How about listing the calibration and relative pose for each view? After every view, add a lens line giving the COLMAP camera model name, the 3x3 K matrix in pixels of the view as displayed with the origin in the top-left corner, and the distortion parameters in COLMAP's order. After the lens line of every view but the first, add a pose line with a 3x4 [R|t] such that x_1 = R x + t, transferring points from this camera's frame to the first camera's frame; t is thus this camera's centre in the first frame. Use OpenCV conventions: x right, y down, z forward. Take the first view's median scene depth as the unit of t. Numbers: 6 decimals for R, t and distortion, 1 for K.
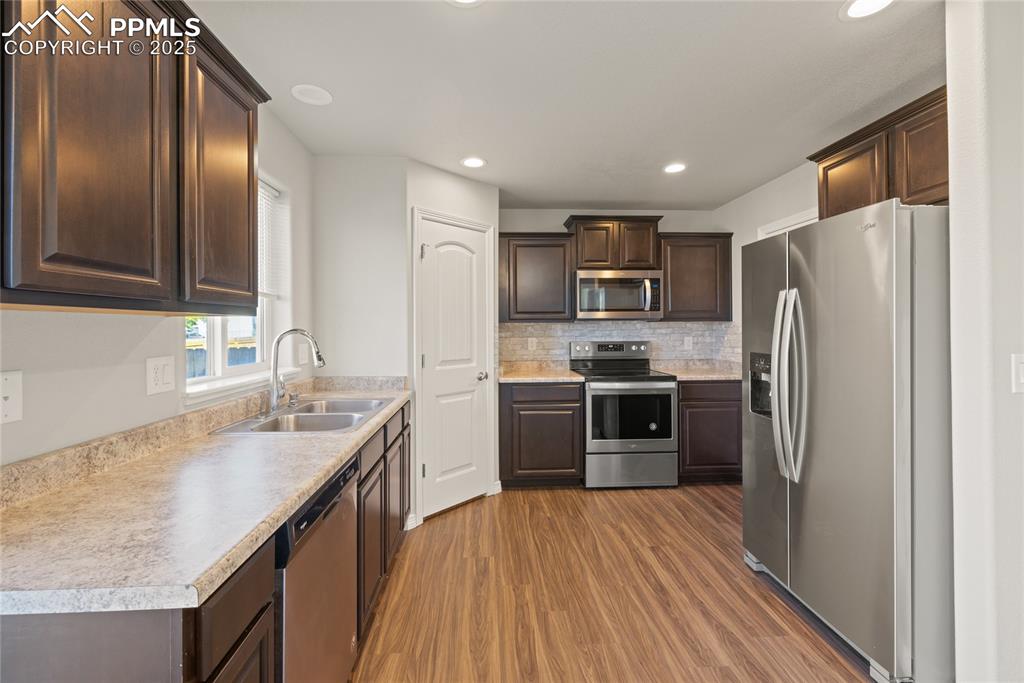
lens RADIAL K [[442.3, 0, 501.8], [0, 442.3, 325.3], [0, 0, 1]] dist [-0.001909, -0.000187]
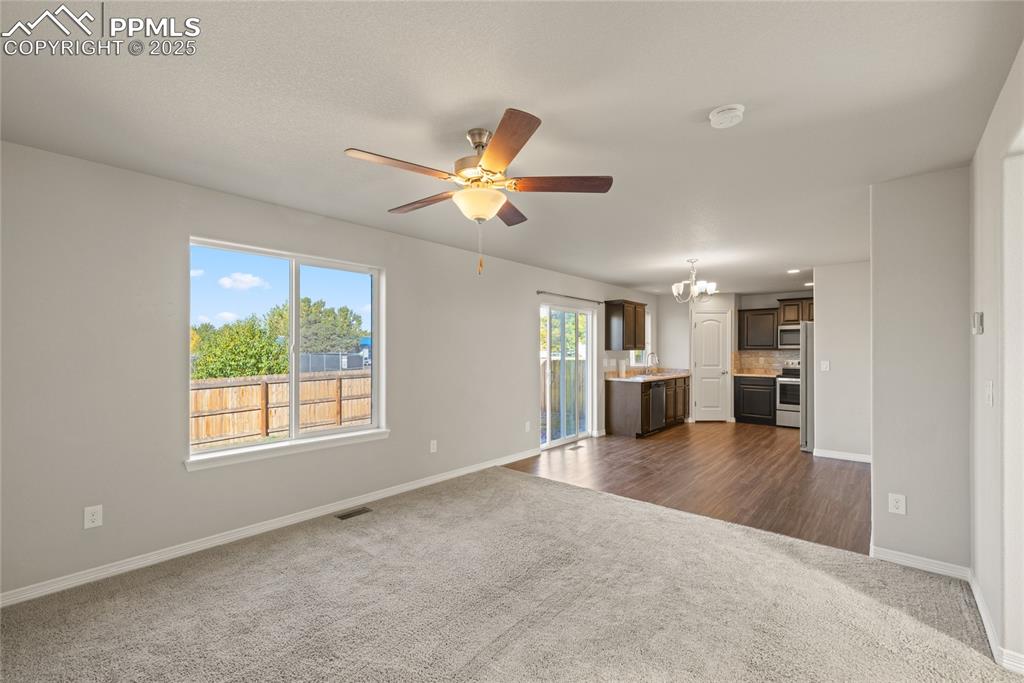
lens RADIAL K [[442.3, 0, 519.1], [0, 442.3, 346.1], [0, 0, 1]] dist [-0.001909, -0.000187]
pose [[0.737803, -0.003711, -0.675006, 0.729733], [-0.000327, 0.999983, -0.005855, -0.015396], [0.675016, 0.004541, 0.737789, -1.491019]]
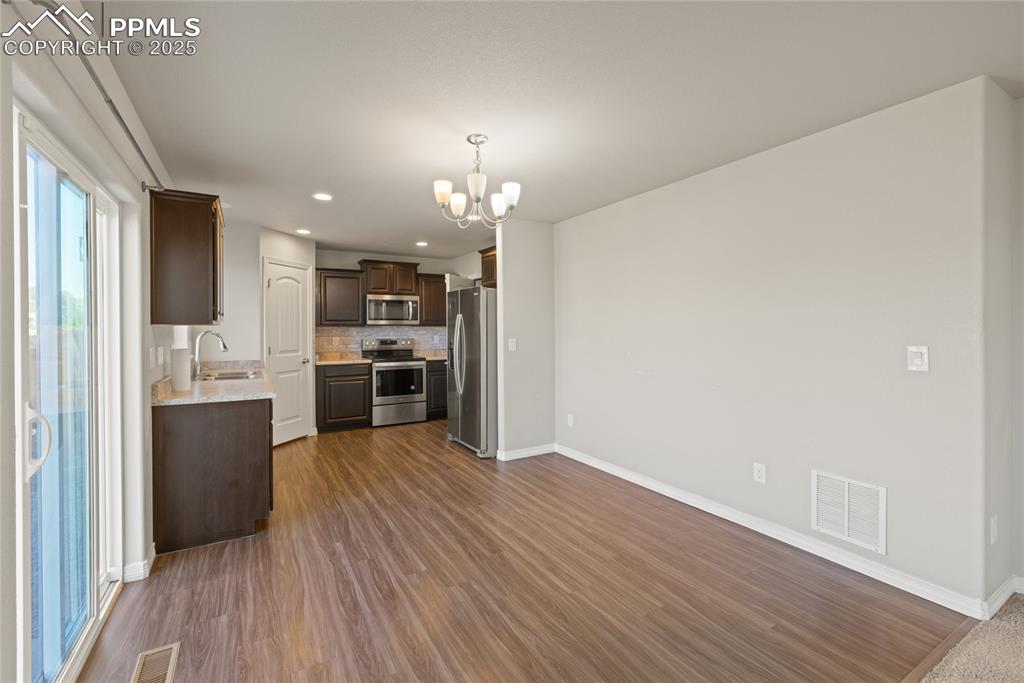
lens RADIAL K [[442.3, 0, 507.2], [0, 442.3, 327.9], [0, 0, 1]] dist [-0.001909, -0.000187]
pose [[0.886655, 0.001397, 0.462430, -0.128039], [-0.001900, 0.999998, 0.000622, -0.005144], [-0.462428, -0.001430, 0.886656, -0.696829]]
